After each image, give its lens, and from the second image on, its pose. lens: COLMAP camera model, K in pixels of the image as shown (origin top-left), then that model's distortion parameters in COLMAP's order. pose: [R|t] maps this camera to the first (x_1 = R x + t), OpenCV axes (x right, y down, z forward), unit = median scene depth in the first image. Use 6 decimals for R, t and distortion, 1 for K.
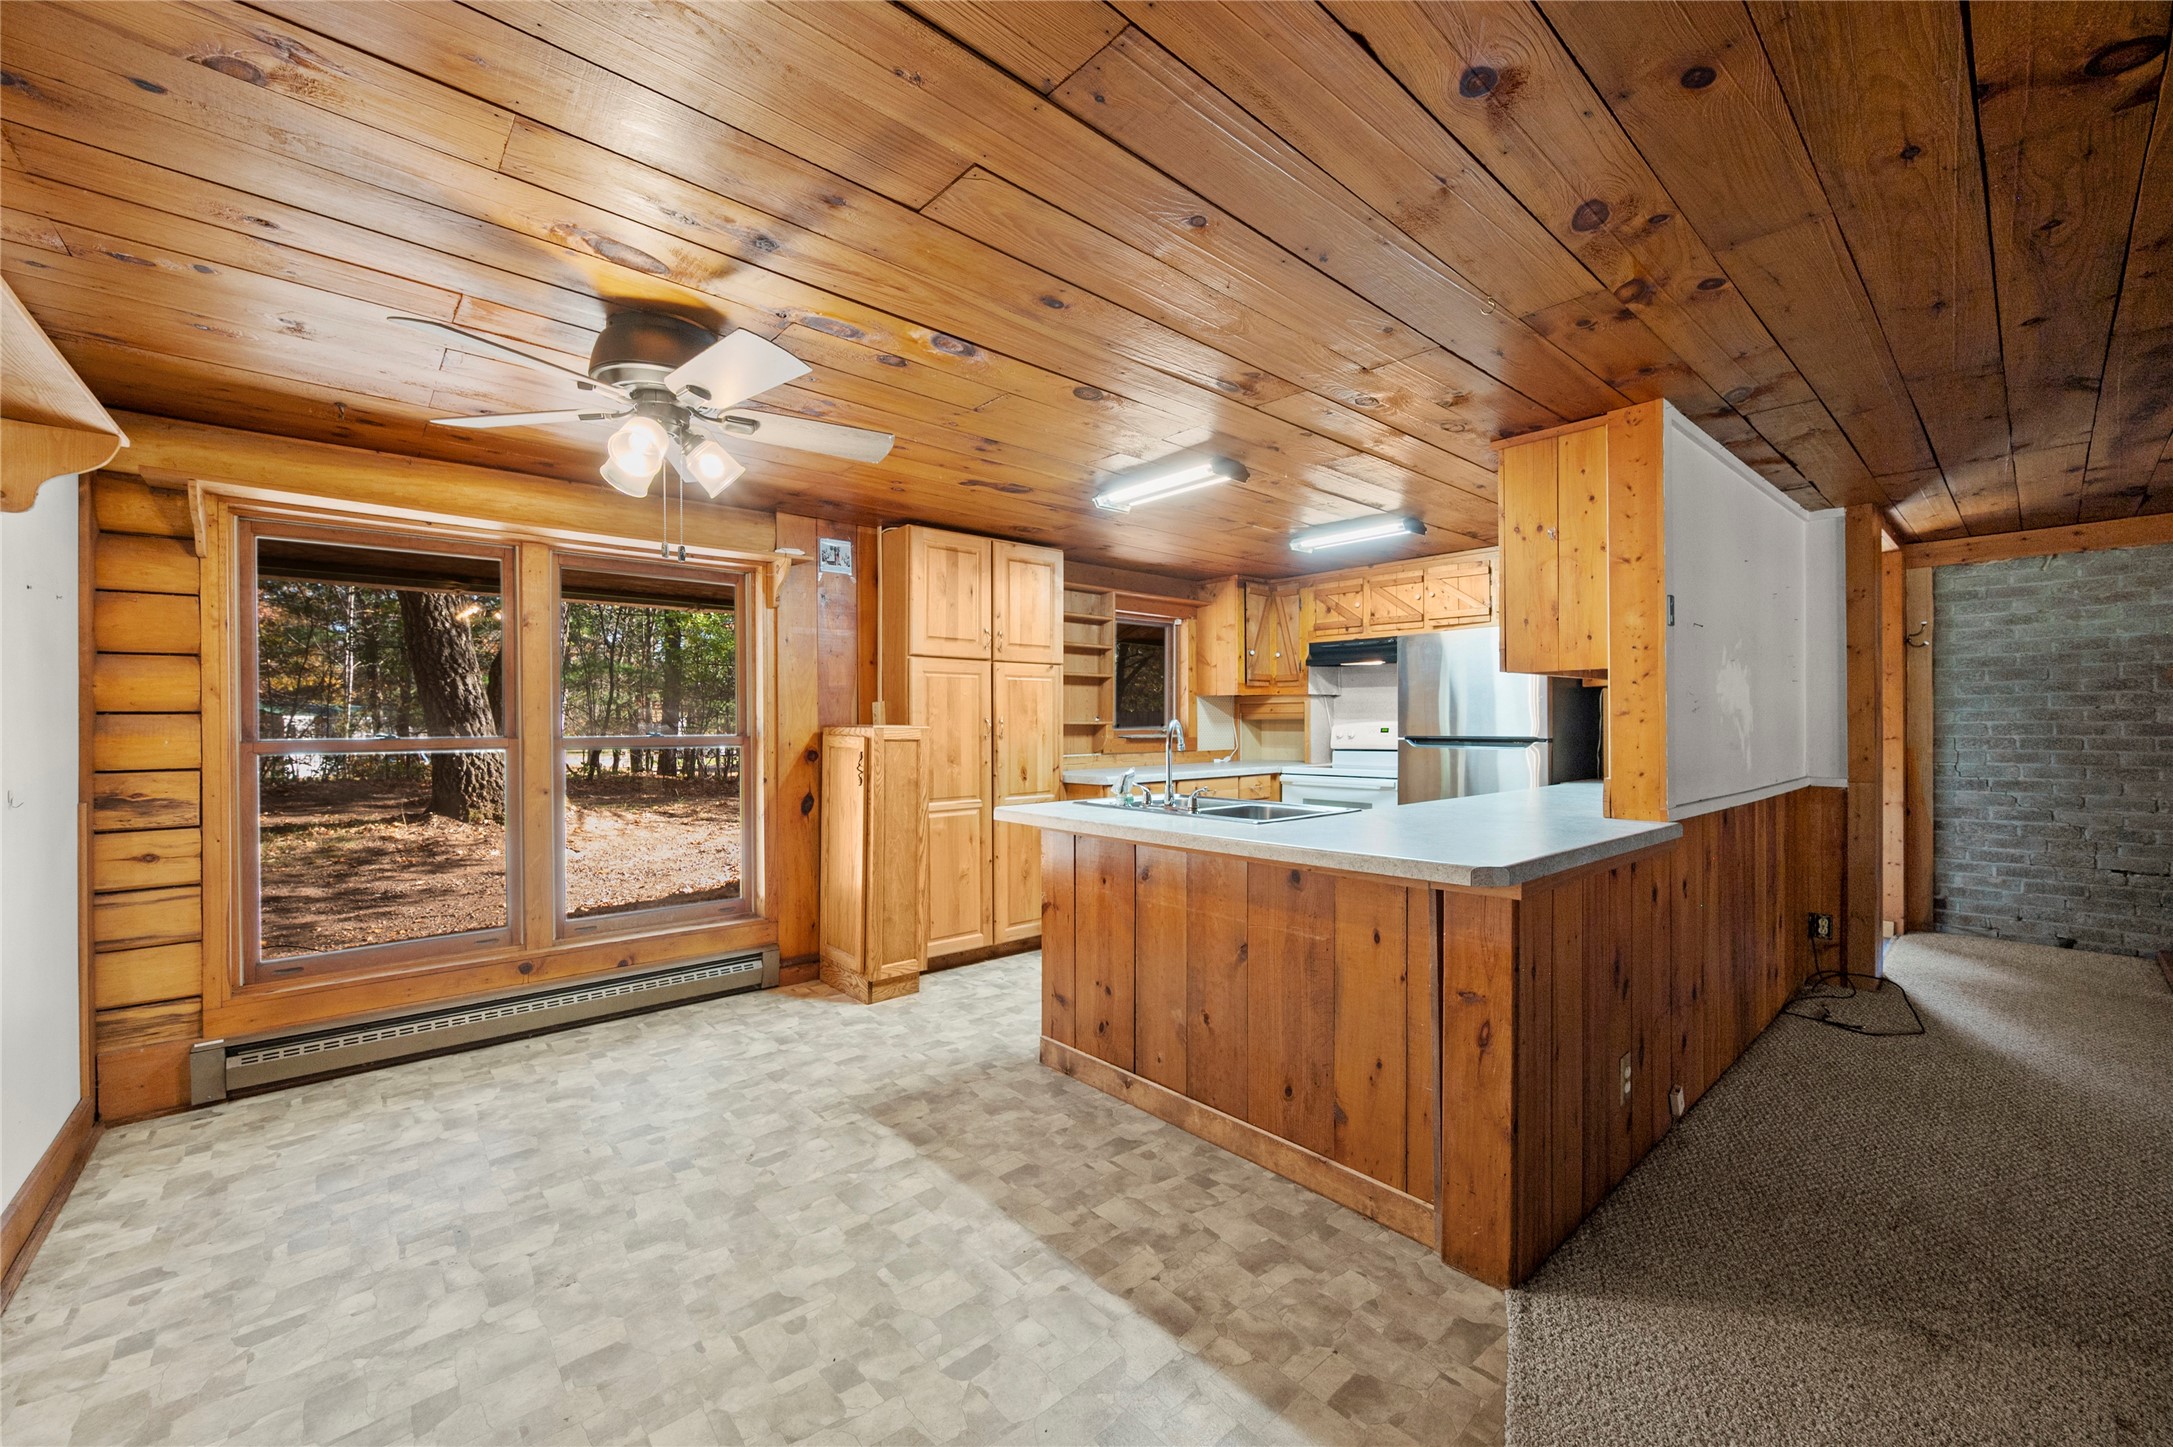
lens RADIAL K [[855.2, 0, 1086.5], [0, 855.2, 723.5], [0, 0, 1]] dist [-0.003618, 0.000160]
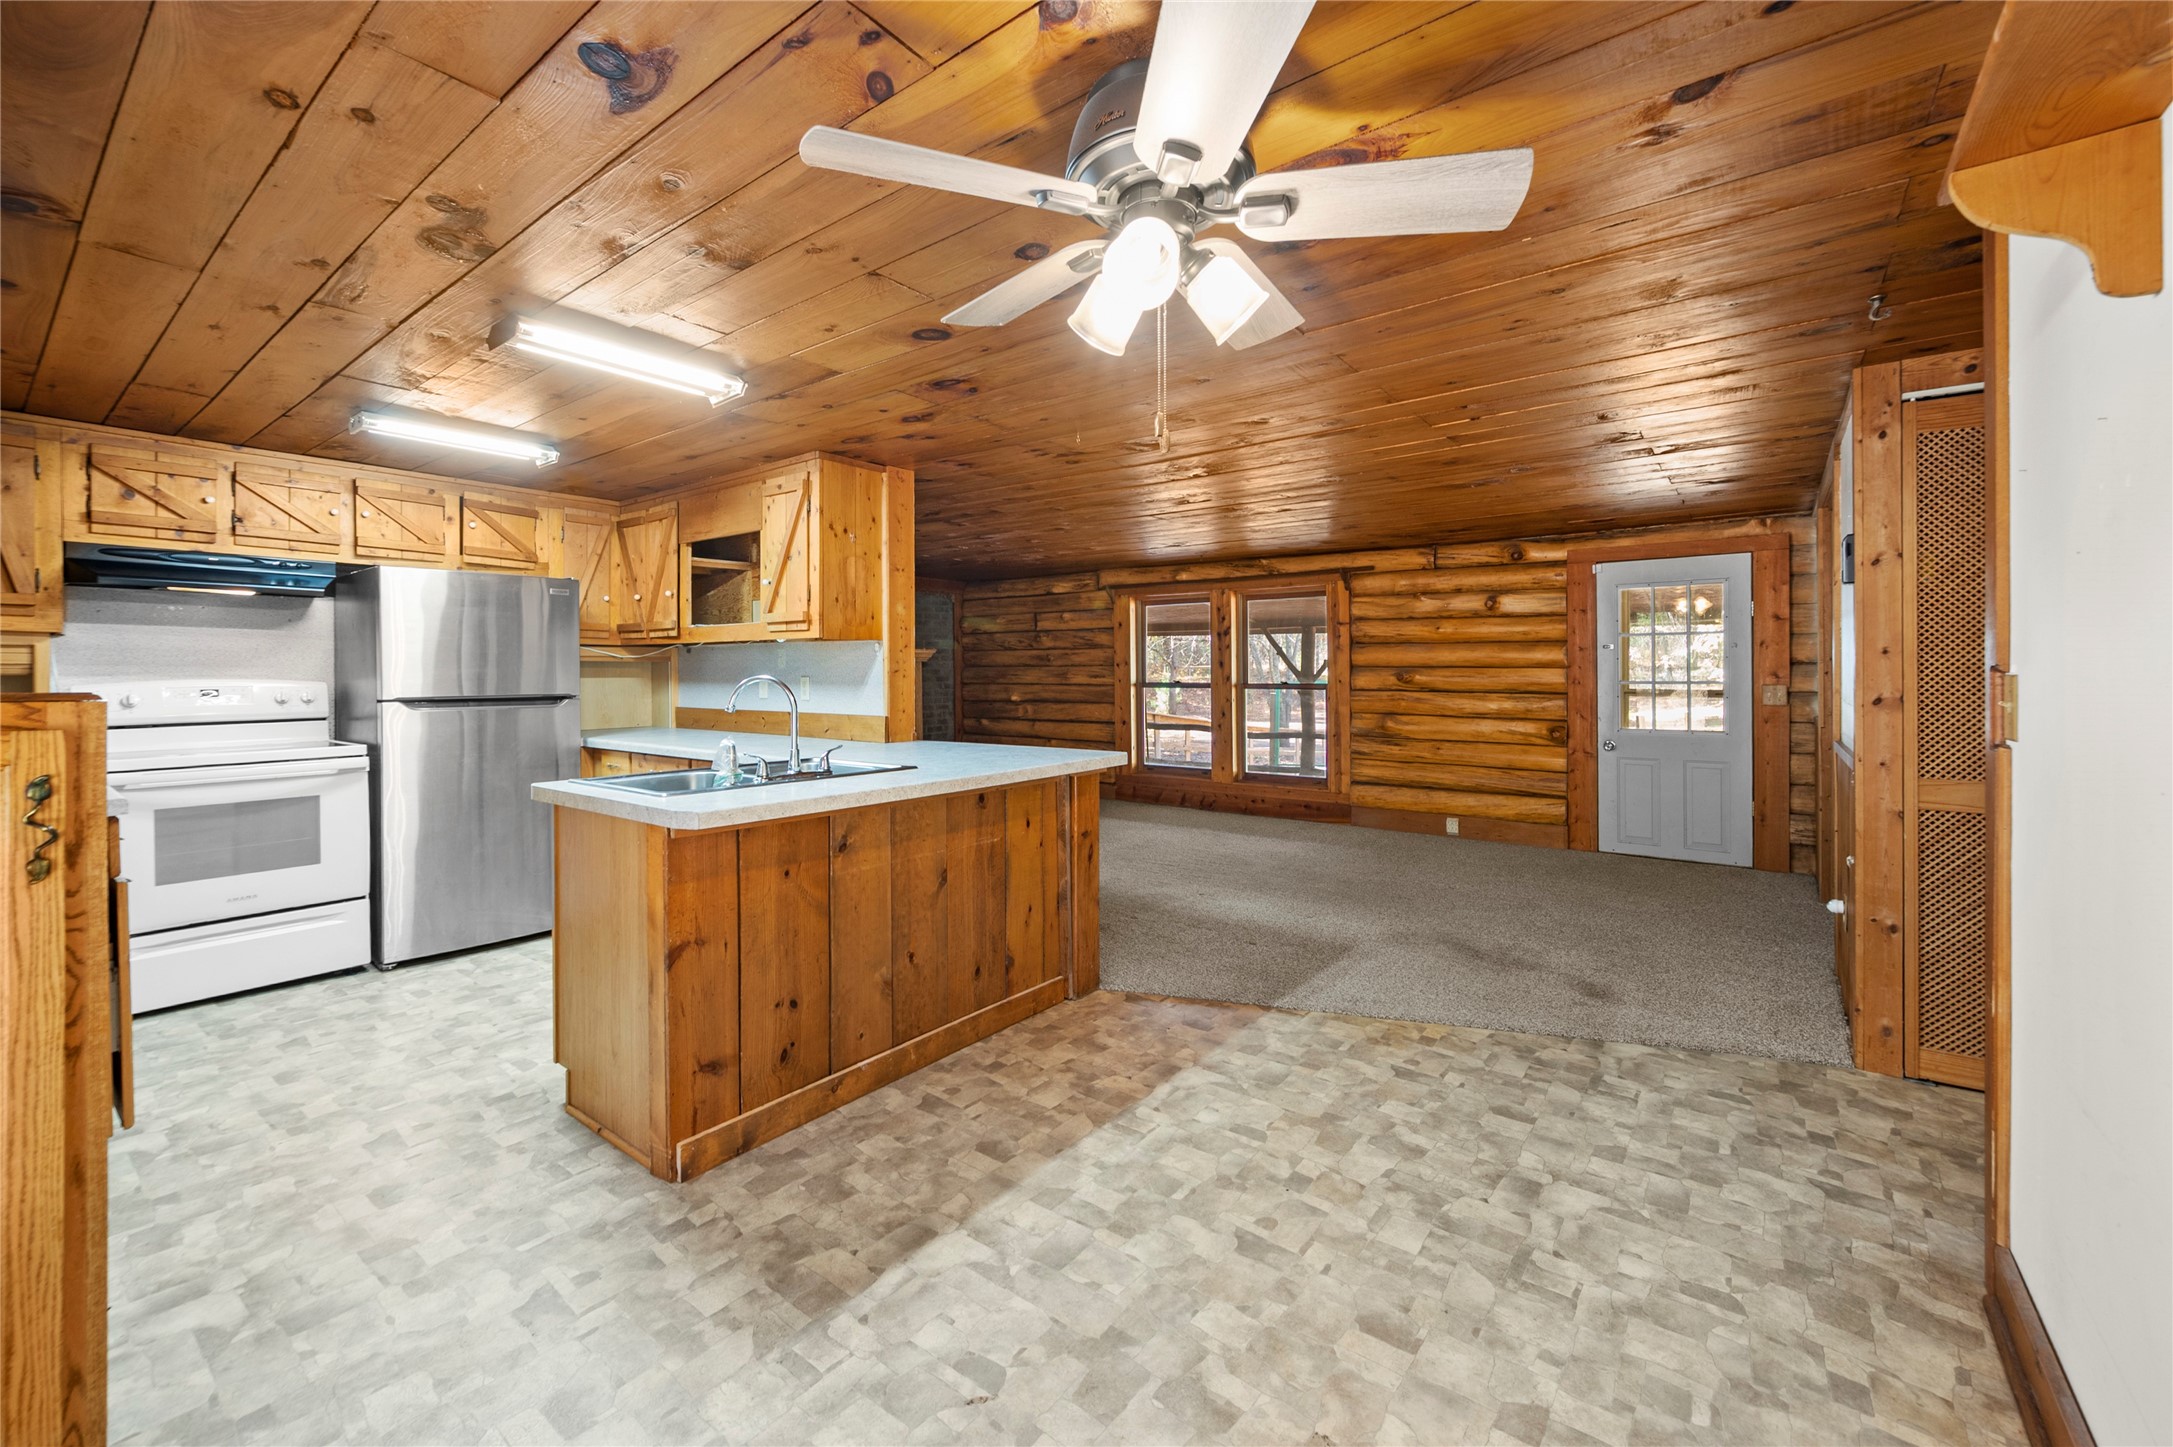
lens RADIAL K [[877.9, 0, 1093.1], [0, 877.9, 676.4], [0, 0, 1]] dist [-0.003179, 0.000219]
pose [[-0.196778, -0.000706, 0.980448, -0.808976], [0.006243, 0.999979, 0.001974, -0.003578], [-0.980428, 0.006509, -0.196769, 0.826722]]
